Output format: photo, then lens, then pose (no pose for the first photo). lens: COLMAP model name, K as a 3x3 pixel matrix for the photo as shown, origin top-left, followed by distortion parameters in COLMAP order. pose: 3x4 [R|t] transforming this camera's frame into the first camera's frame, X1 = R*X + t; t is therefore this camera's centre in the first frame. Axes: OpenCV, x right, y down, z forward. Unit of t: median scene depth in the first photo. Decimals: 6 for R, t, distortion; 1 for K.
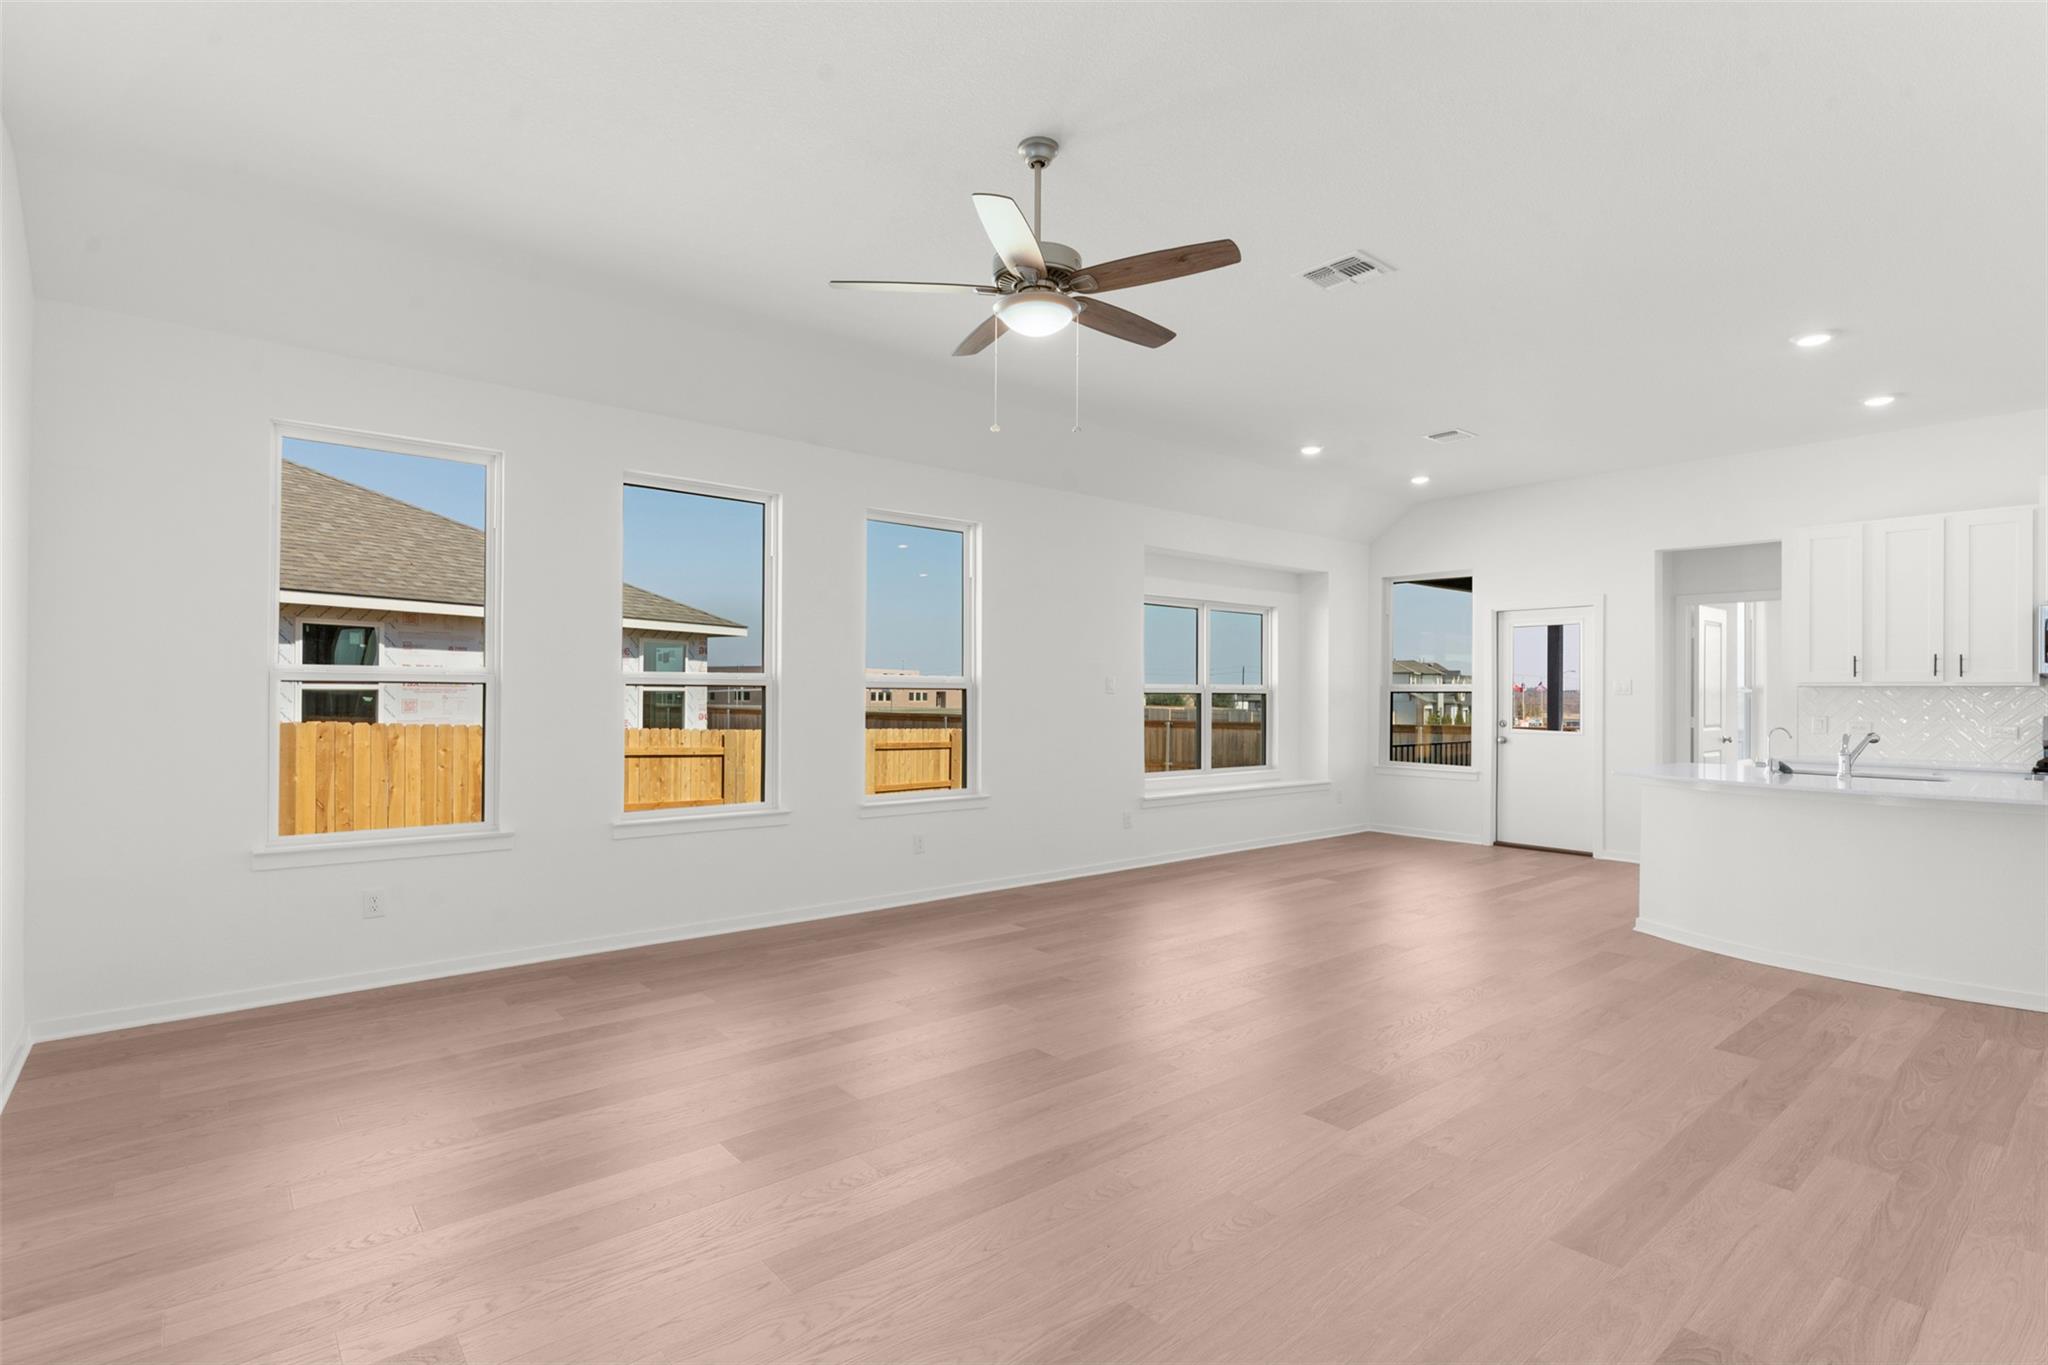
lens RADIAL K [[988.9, 0, 1013.0], [0, 988.9, 689.0], [0, 0, 1]] dist [0.002059, 0.000475]
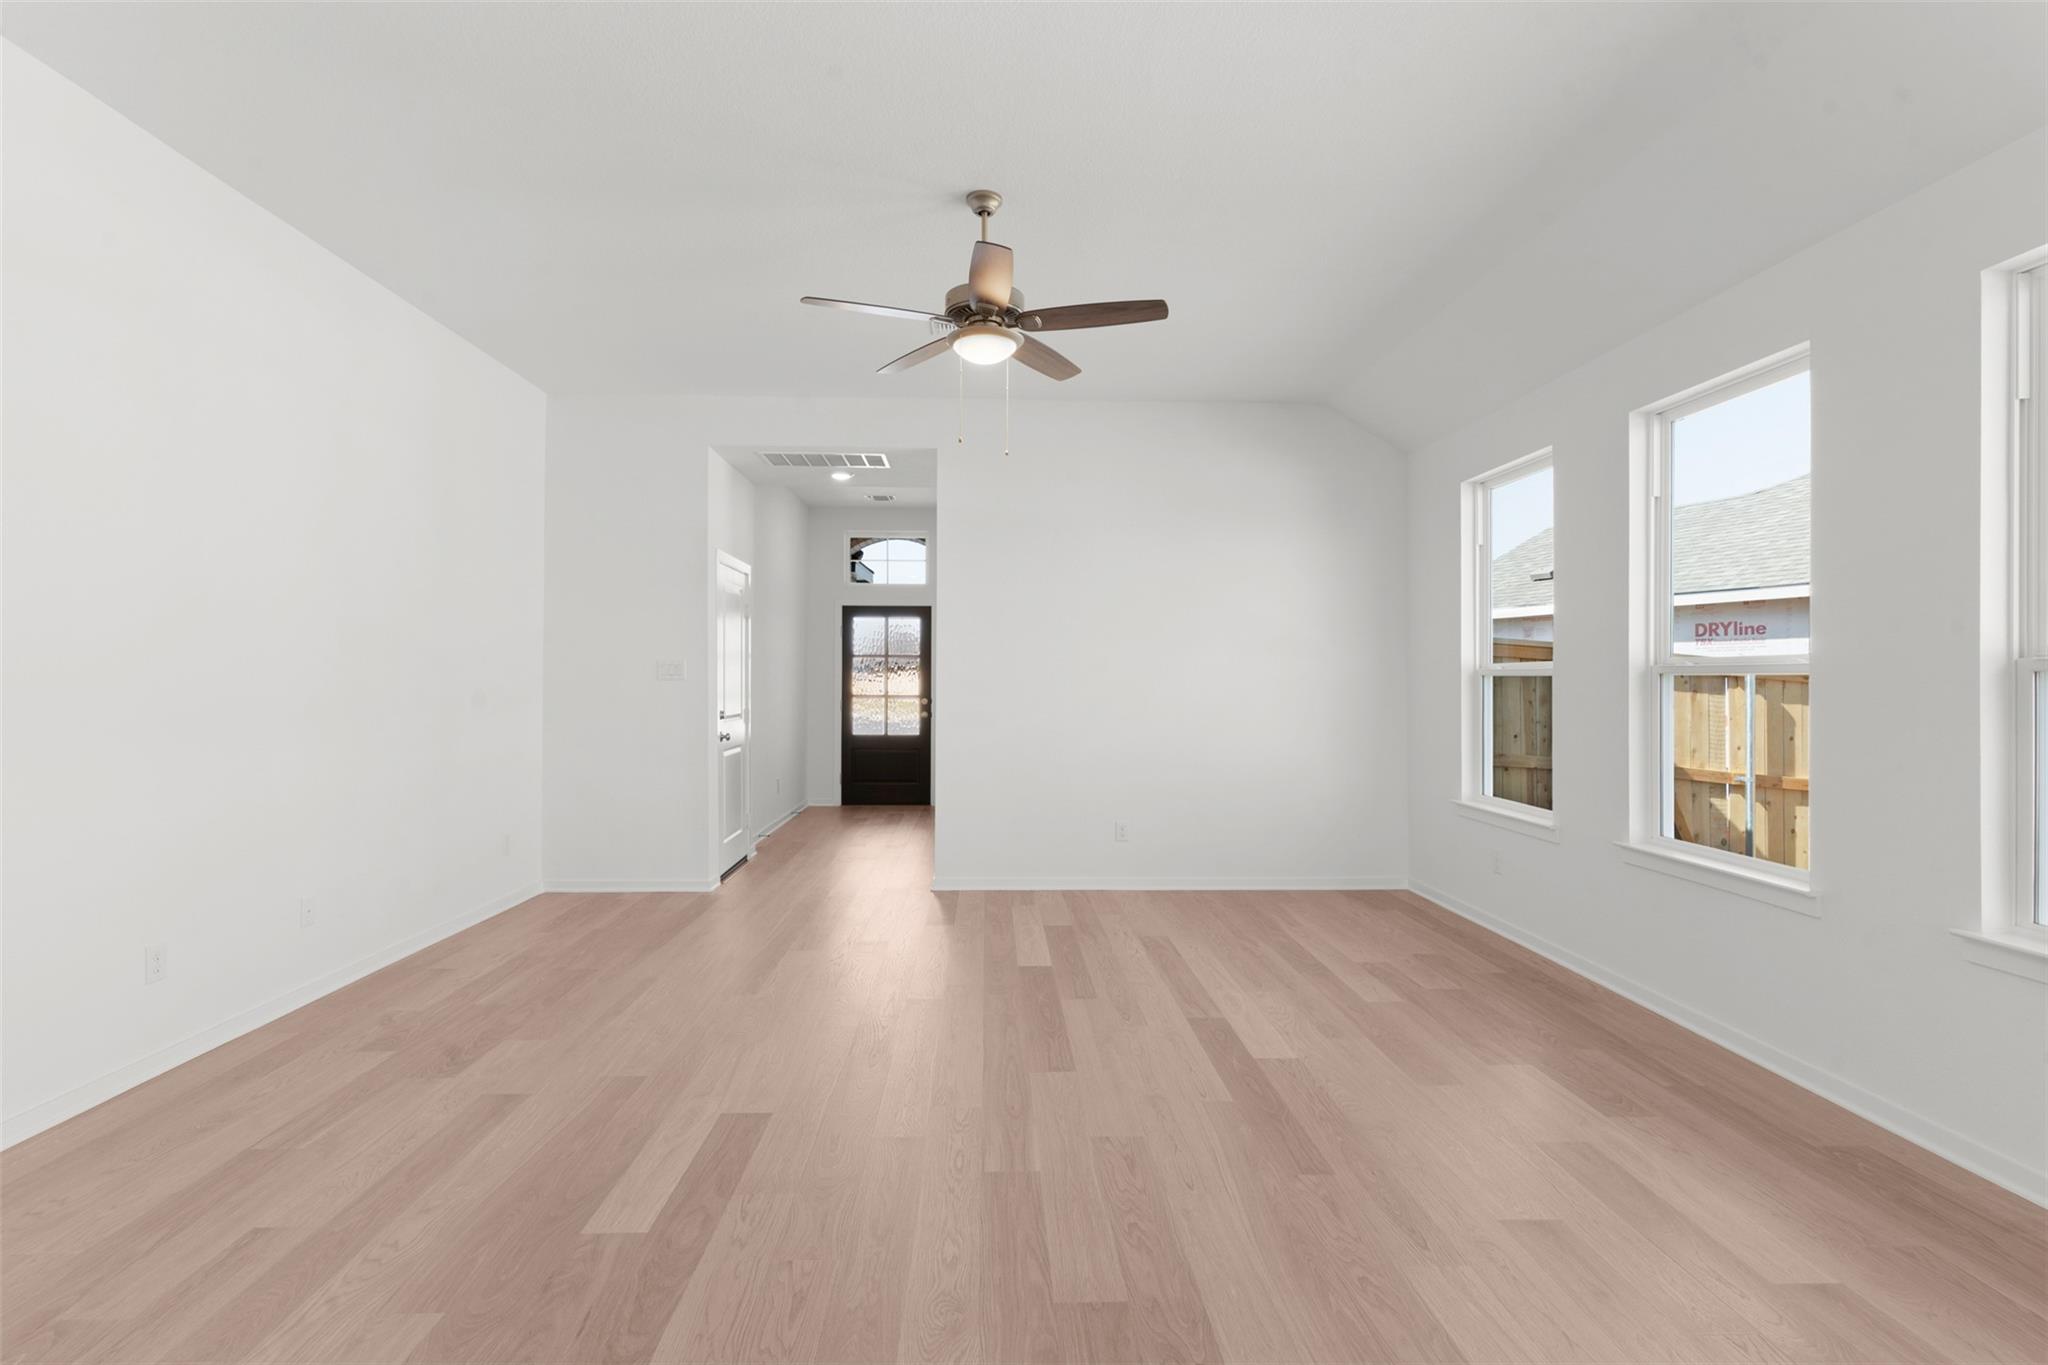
lens RADIAL K [[978.1, 0, 1024.0], [0, 978.1, 682.5], [0, 0, 1]] dist [-0.001315, -0.000562]
pose [[-0.611787, -0.007937, -0.790983, 0.418703], [-0.002171, 0.999963, -0.008355, 0.006426], [0.791020, -0.003394, -0.611781, 0.825309]]
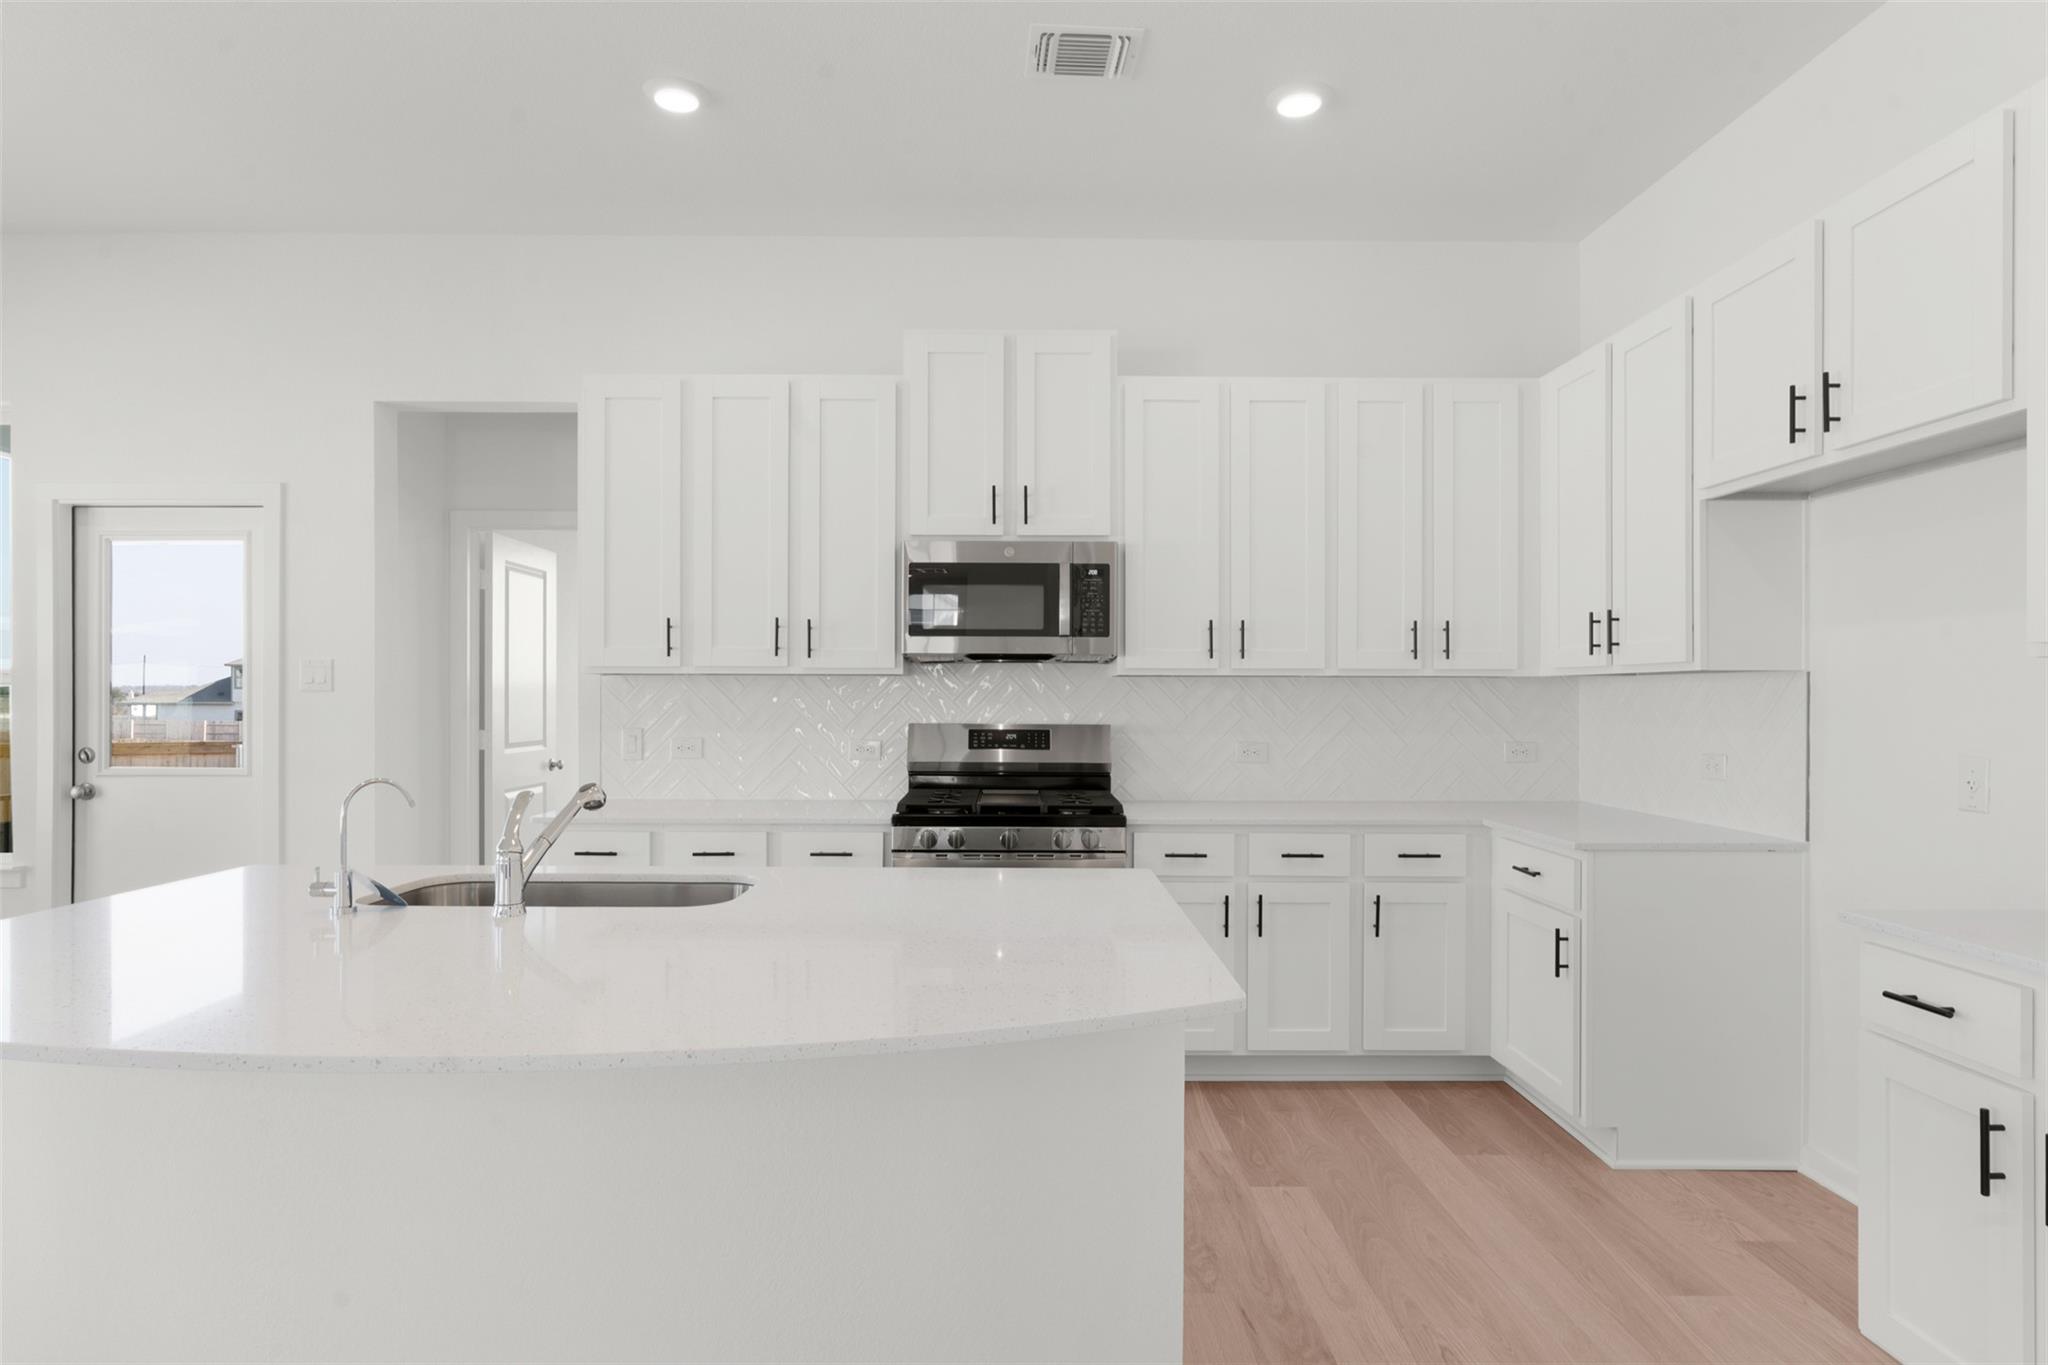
lens RADIAL K [[1152.7, 0, 1024.0], [0, 1152.7, 682.5], [0, 0, 1]] dist [-0.012301, 0.000422]
pose [[0.634748, 0.002009, 0.772716, 0.477549], [0.000317, 0.999996, -0.002860, 0.003811], [-0.772719, 0.002060, 0.634745, 0.439926]]
